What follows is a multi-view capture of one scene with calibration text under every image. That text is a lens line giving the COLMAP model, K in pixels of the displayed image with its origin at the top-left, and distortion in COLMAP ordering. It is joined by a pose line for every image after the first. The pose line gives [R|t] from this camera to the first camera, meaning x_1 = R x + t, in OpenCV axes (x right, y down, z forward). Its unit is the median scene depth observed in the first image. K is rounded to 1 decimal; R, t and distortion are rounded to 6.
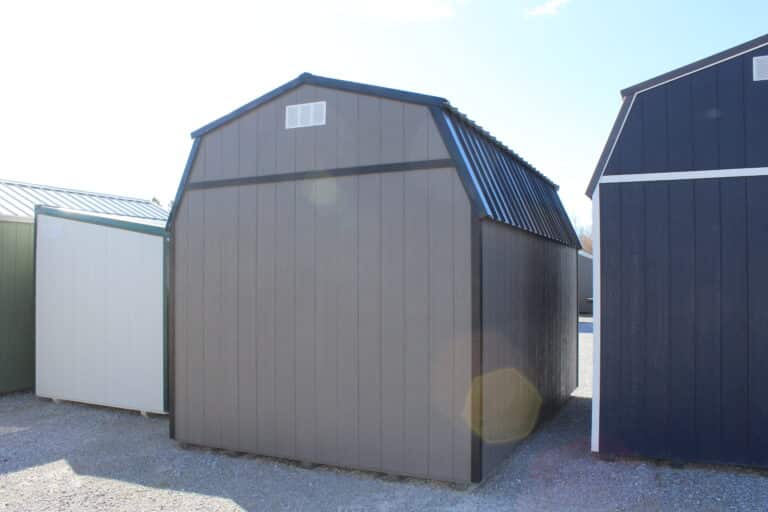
lens RADIAL K [[643.4, 0, 385.7], [0, 643.4, 268.5], [0, 0, 1]] dist [-0.165548, 0.152186]
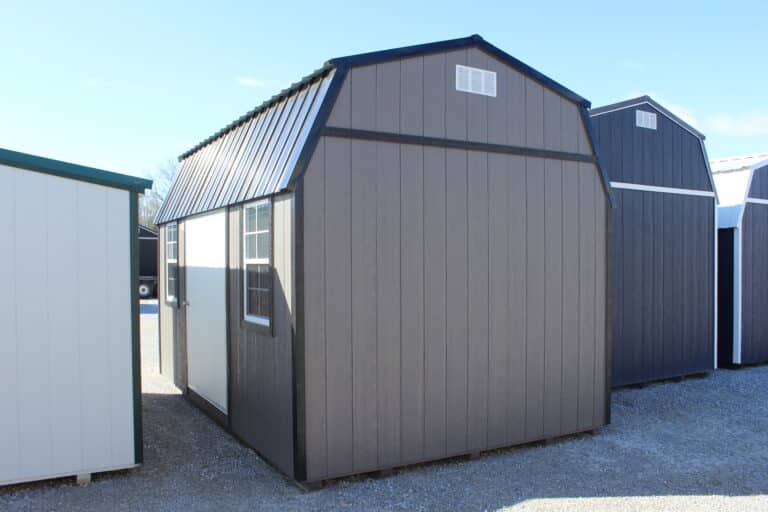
lens RADIAL K [[653.1, 0, 395.3], [0, 653.1, 274.0], [0, 0, 1]] dist [-0.170783, 0.136768]
pose [[0.575197, -0.018609, 0.817804, -0.955929], [-0.015174, 0.999326, 0.033413, 0.009508], [-0.817874, -0.031628, 0.574527, 0.548549]]
